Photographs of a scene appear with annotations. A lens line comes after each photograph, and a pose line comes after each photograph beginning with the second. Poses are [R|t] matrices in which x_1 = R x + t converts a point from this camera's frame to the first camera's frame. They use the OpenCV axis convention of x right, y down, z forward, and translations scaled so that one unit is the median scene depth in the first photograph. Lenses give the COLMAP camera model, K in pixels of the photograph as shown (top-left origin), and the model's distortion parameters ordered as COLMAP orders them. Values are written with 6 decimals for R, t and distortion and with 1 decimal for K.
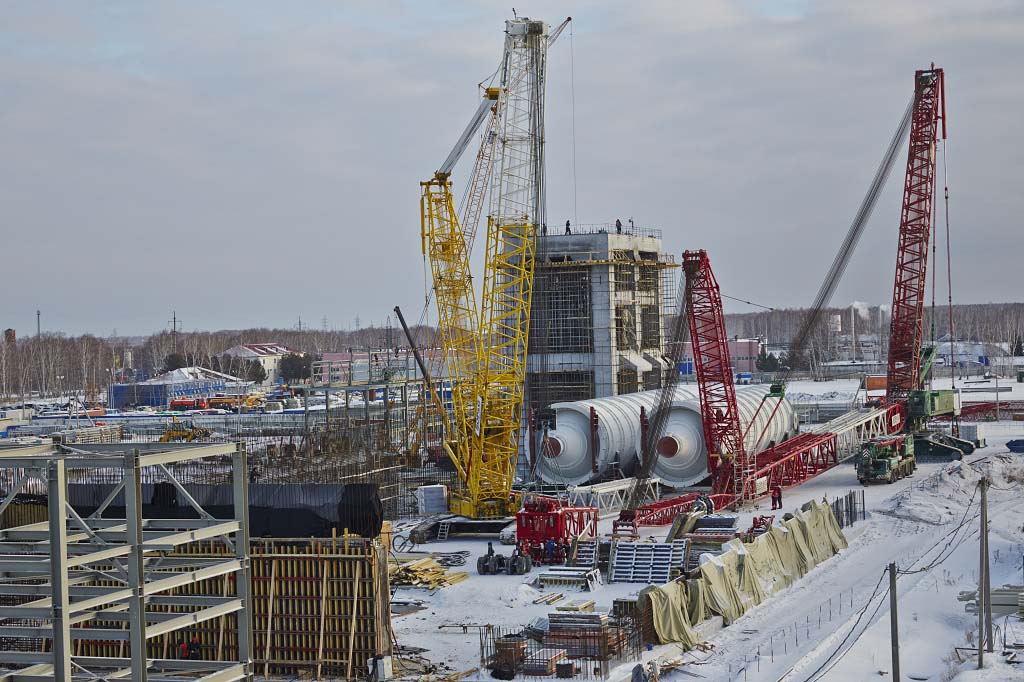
lens RADIAL K [[2073.6, 0, 512.0], [0, 2073.6, 341.0], [0, 0, 1]] dist [0.001765, -0.022505]
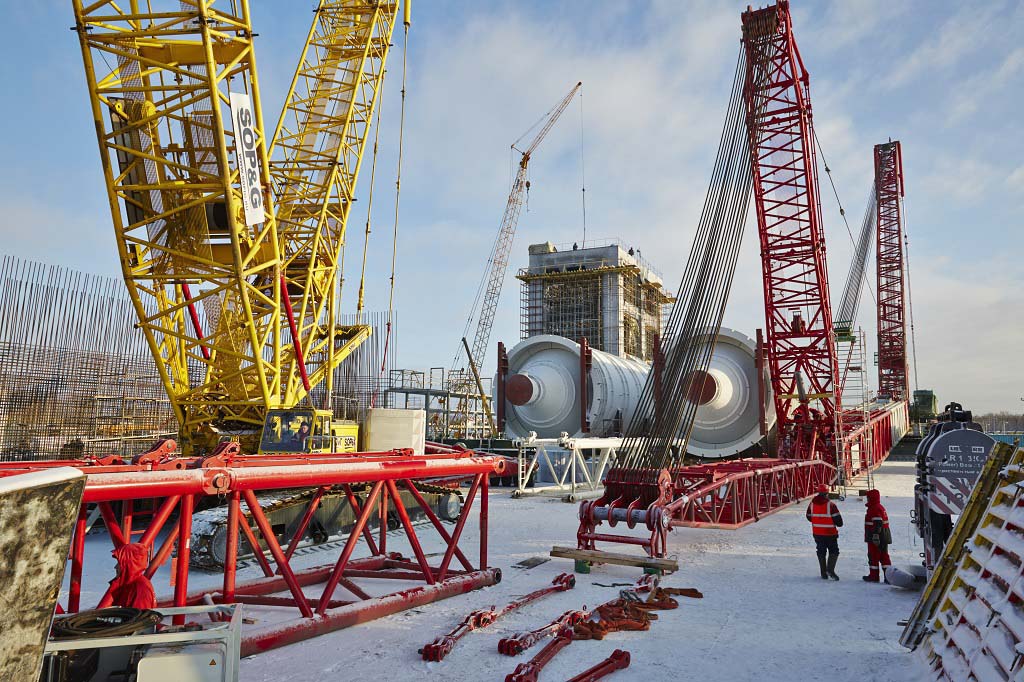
lens RADIAL K [[697.5, 0, 512.0], [0, 697.5, 341.0], [0, 0, 1]] dist [-0.003396, -0.001061]
pose [[0.992702, 0.025361, -0.117896, 0.041786], [-0.041496, 0.989772, -0.136493, 0.065068], [0.113229, 0.140389, 0.983601, 0.750276]]
